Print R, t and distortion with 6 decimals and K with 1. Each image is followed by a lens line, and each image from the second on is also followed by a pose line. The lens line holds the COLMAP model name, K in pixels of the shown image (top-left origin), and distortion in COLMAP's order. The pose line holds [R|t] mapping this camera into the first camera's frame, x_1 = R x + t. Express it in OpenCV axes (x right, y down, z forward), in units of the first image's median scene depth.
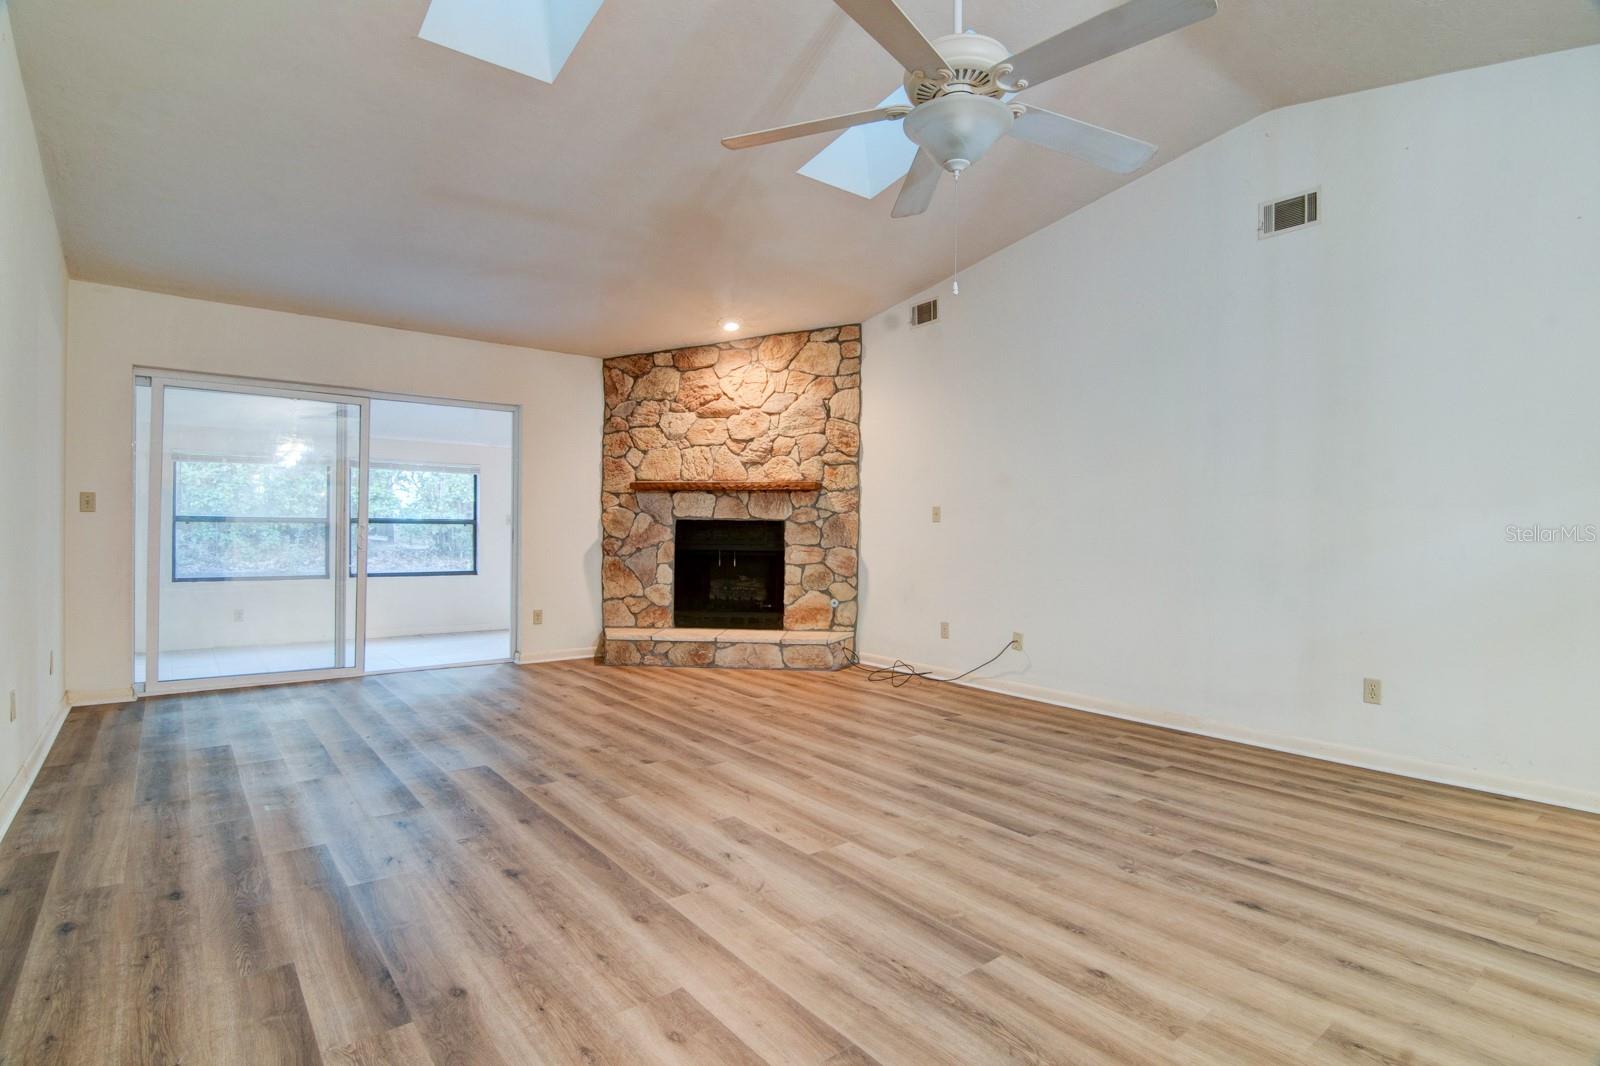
lens RADIAL K [[793.2, 0, 791.6], [0, 793.2, 534.6], [0, 0, 1]] dist [-0.006062, -0.011409]
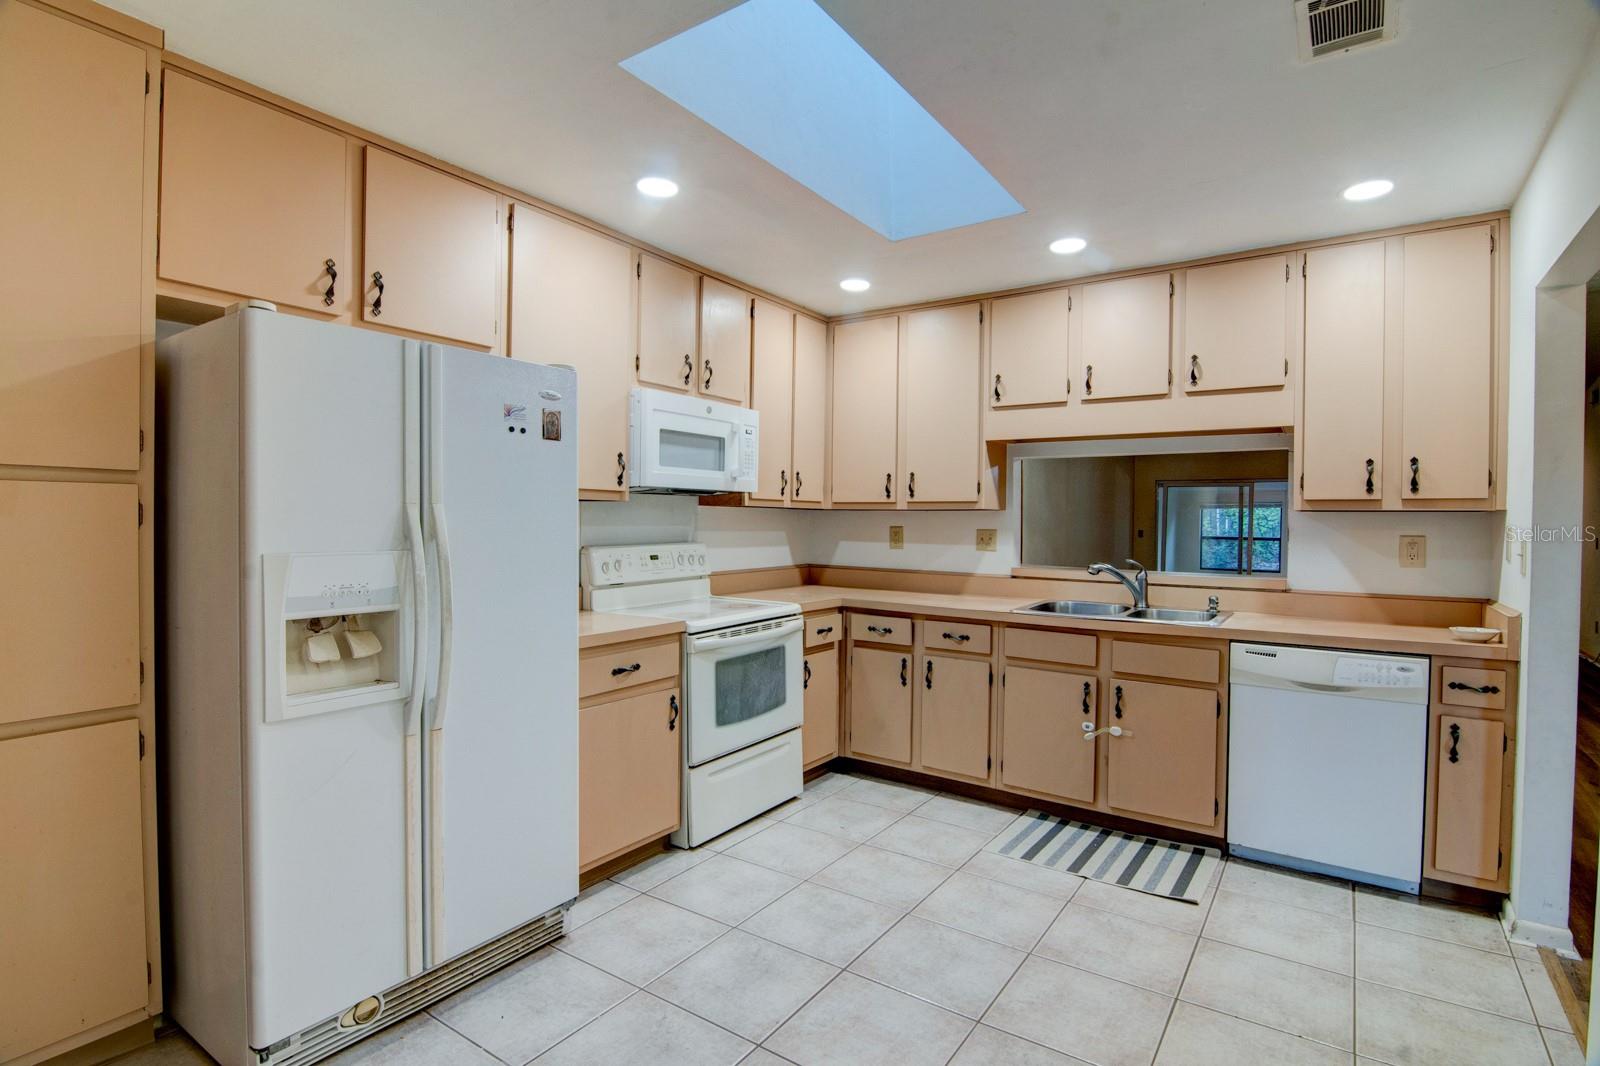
lens RADIAL K [[793.2, 0, 793.2], [0, 793.2, 525.9], [0, 0, 1]] dist [-0.006062, -0.011409]
pose [[0.287518, 0.000758, -0.957775, 0.946298], [-0.021826, 0.999745, -0.005760, -0.018462], [0.957526, 0.022561, 0.287462, -0.636303]]
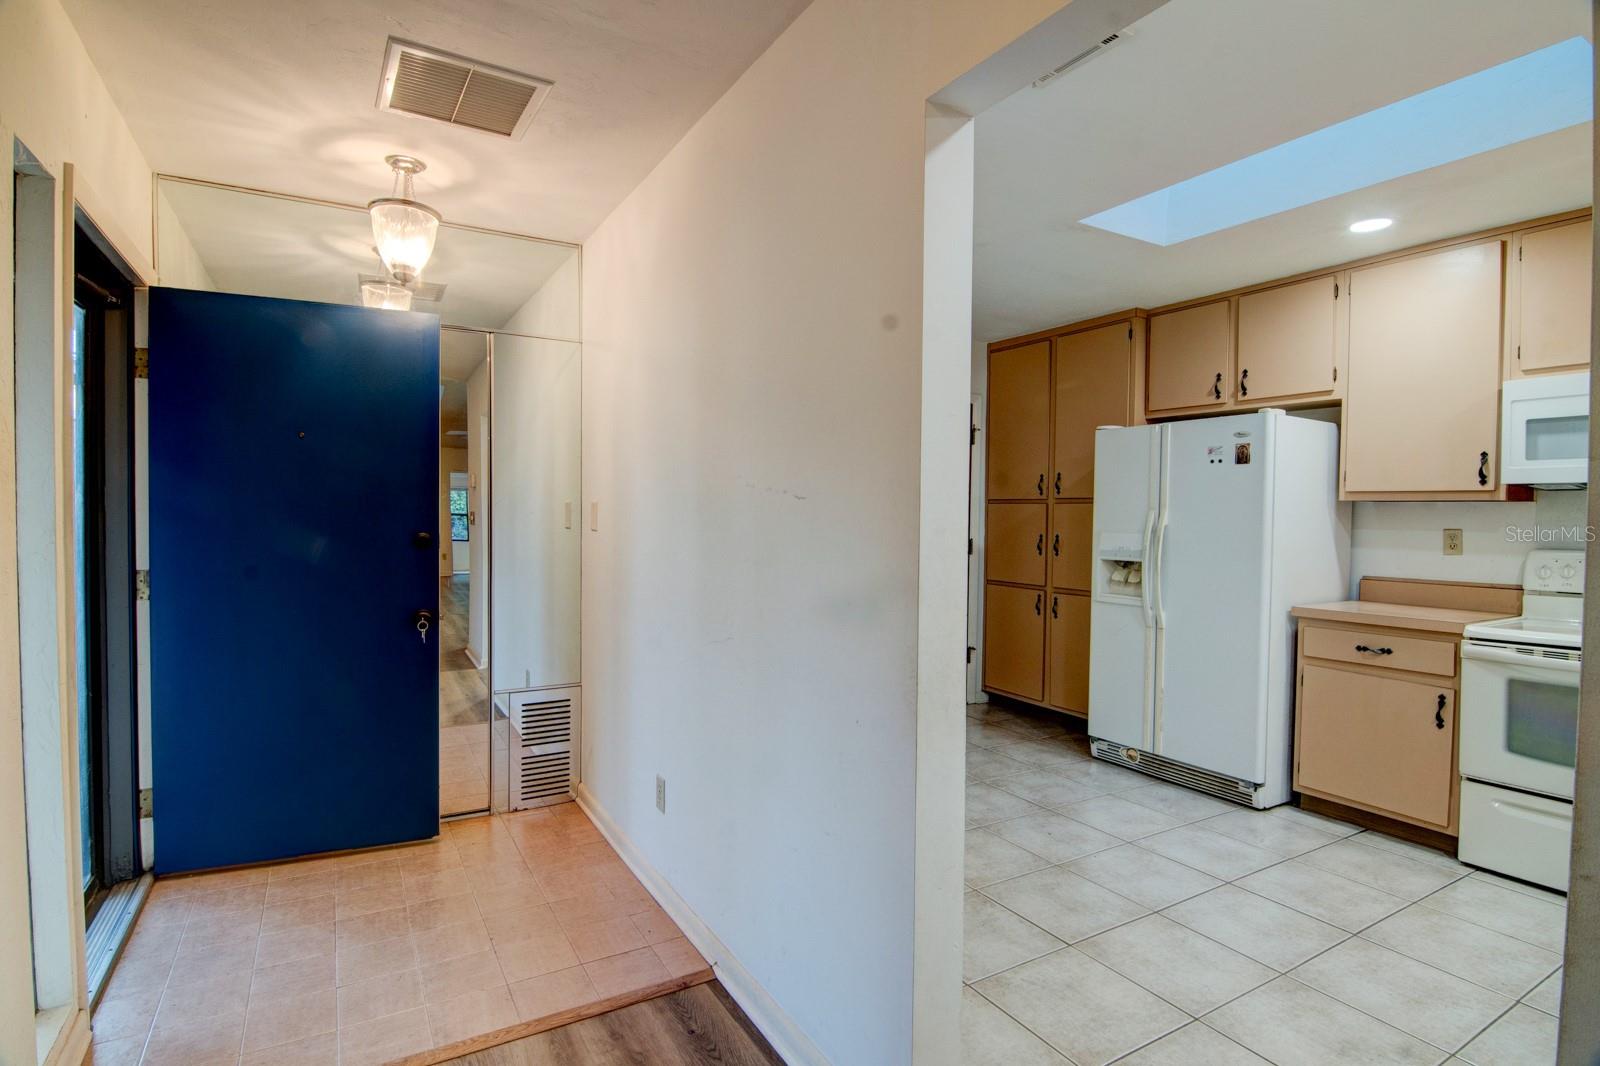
lens RADIAL K [[793.2, 0, 797.5], [0, 793.2, 531.5], [0, 0, 1]] dist [-0.006062, -0.011409]
pose [[-0.989692, -0.023806, 0.141219, 0.791478], [-0.018751, 0.999139, 0.037015, -0.025549], [-0.141979, 0.033985, -0.989286, -0.061007]]
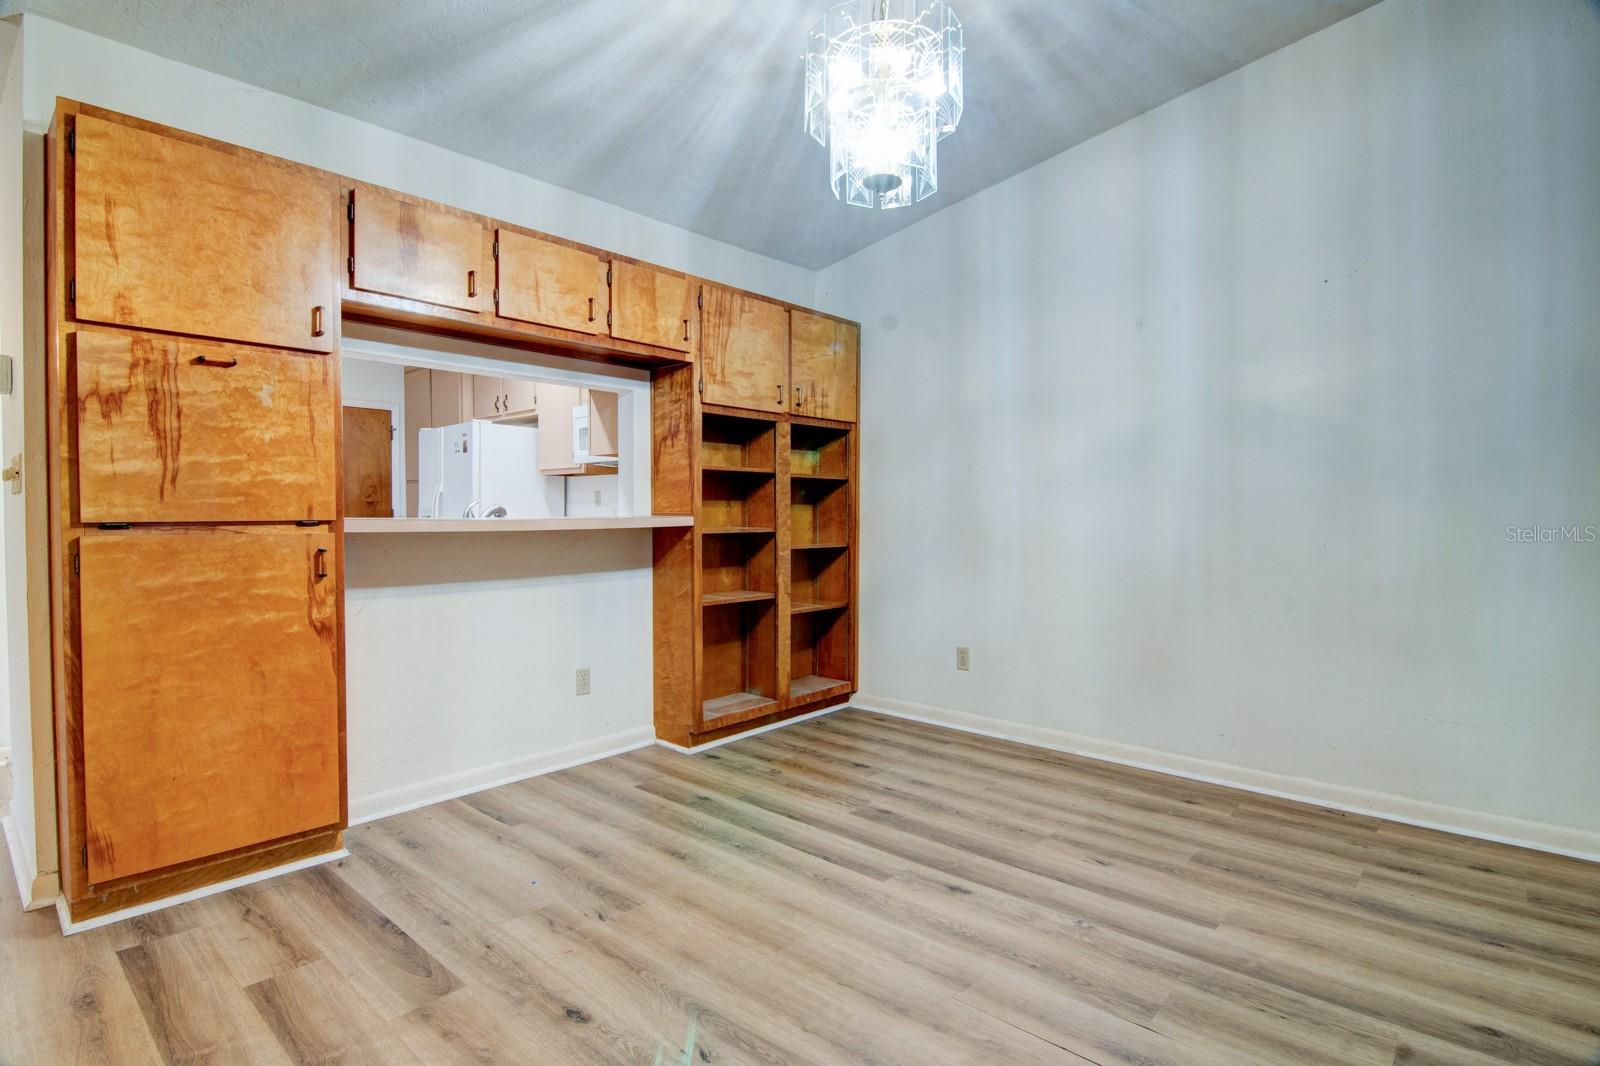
lens RADIAL K [[793.2, 0, 784.9], [0, 793.2, 535.7], [0, 0, 1]] dist [-0.006062, -0.011409]
pose [[-0.985798, -0.003845, -0.167892, 0.362666], [-0.010064, 0.999294, 0.036202, 0.000745], [0.167634, 0.037378, -0.985140, 0.307034]]
